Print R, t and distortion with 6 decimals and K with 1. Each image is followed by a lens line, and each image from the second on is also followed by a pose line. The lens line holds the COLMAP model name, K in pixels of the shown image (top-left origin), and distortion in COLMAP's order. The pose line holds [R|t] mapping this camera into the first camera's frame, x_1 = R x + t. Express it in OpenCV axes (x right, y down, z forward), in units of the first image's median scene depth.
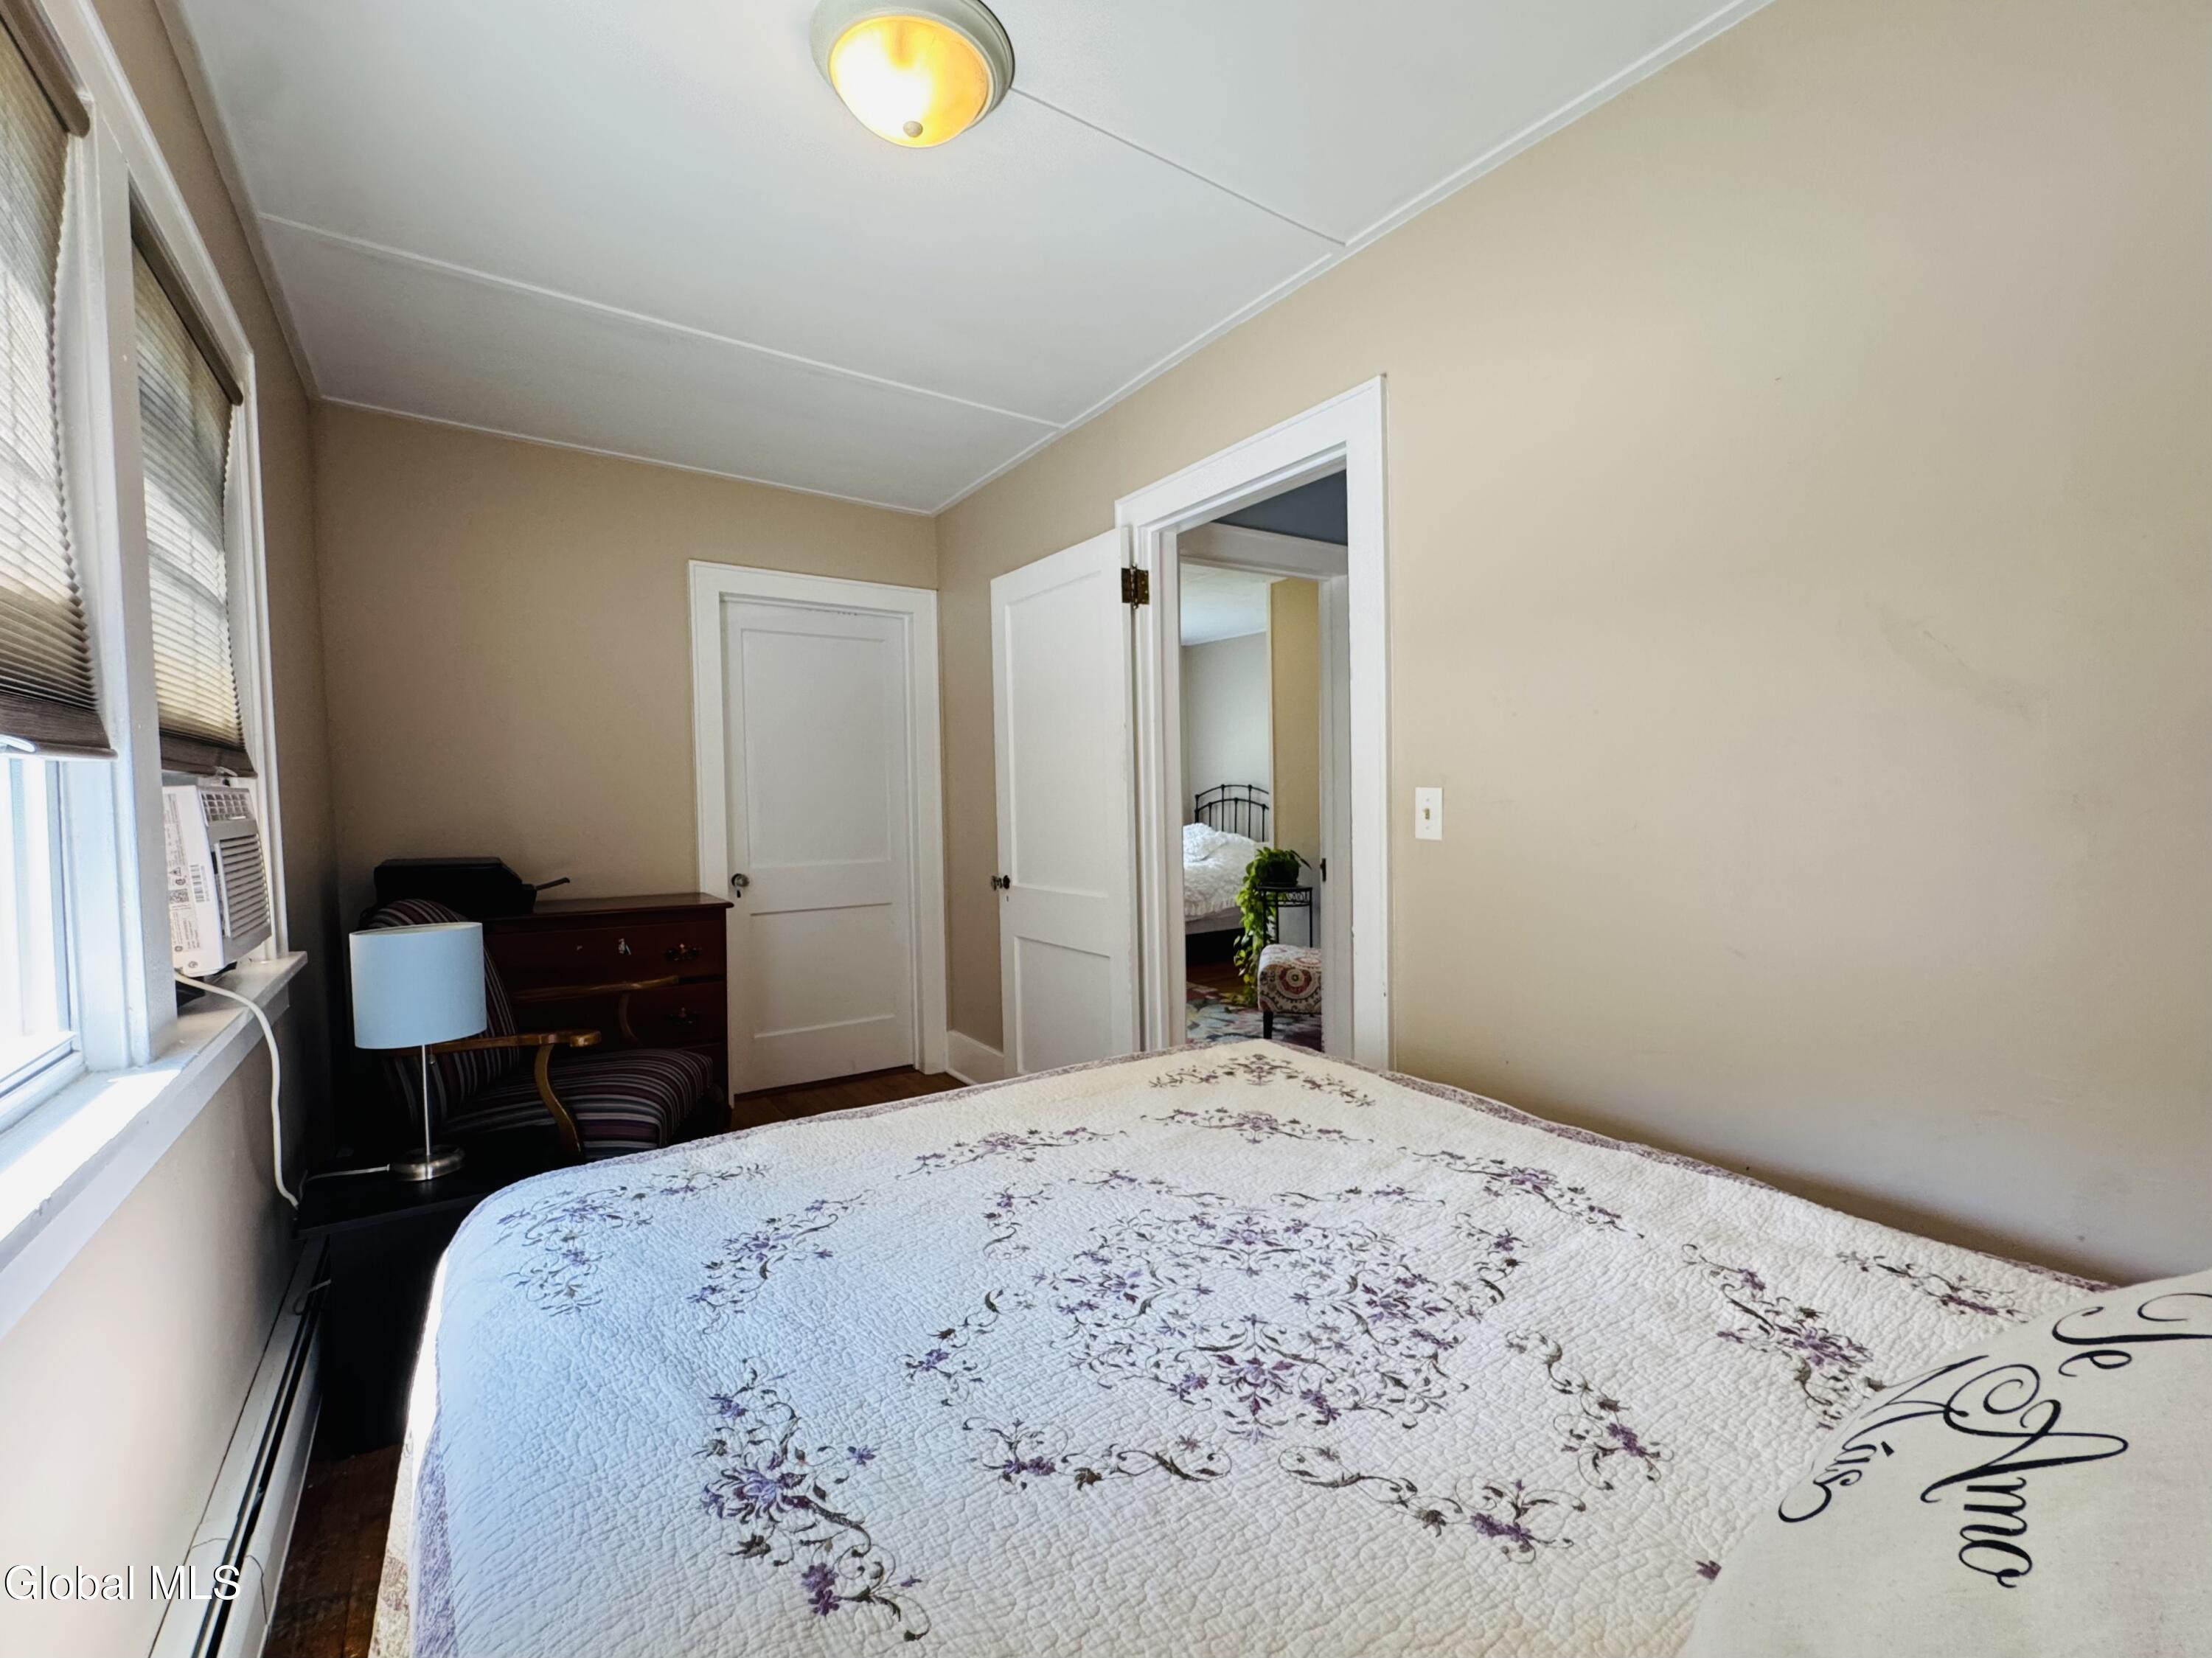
lens RADIAL K [[900.3, 0, 1106.0], [0, 900.3, 829.0], [0, 0, 1]] dist [0.000051, -0.000002]
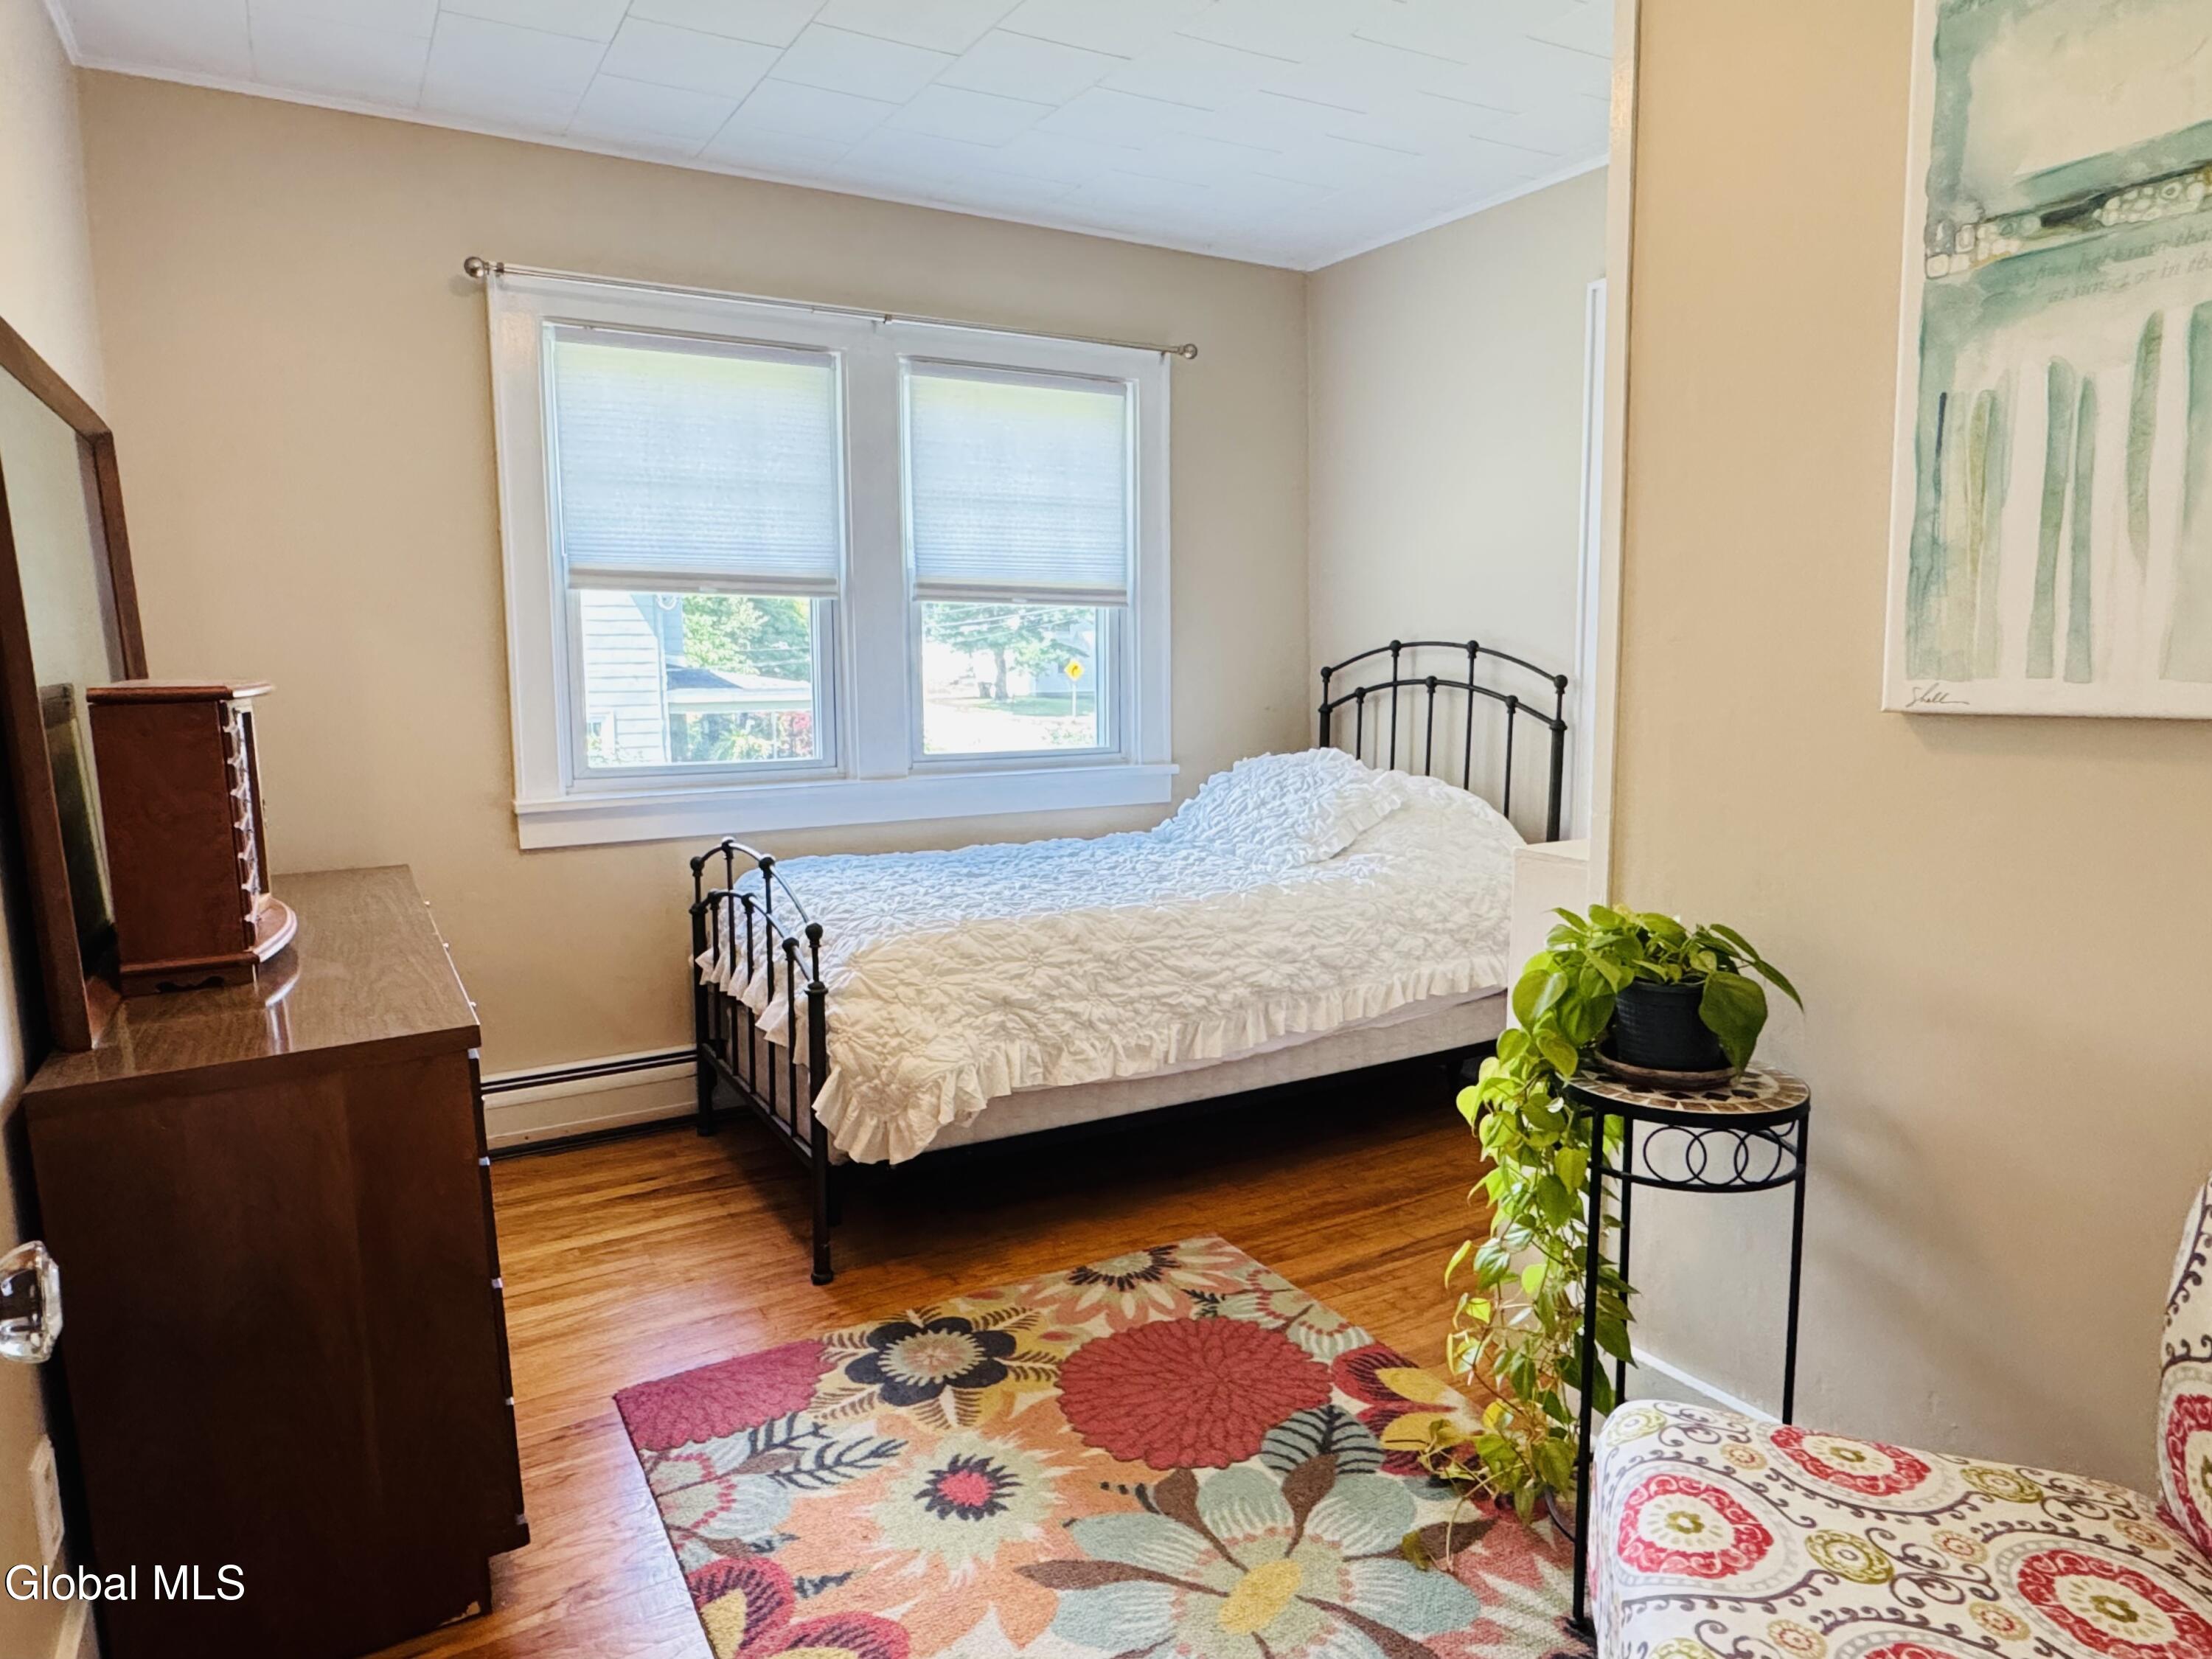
lens RADIAL K [[1373.1, 0, 1106.0], [0, 1373.1, 829.5], [0, 0, 1]] dist [-0.000467, 0.001005]
pose [[0.997947, 0.015009, -0.062260, 0.048300], [-0.009788, 0.996474, 0.083329, -0.018330], [0.063291, -0.082548, 0.994575, 0.436172]]
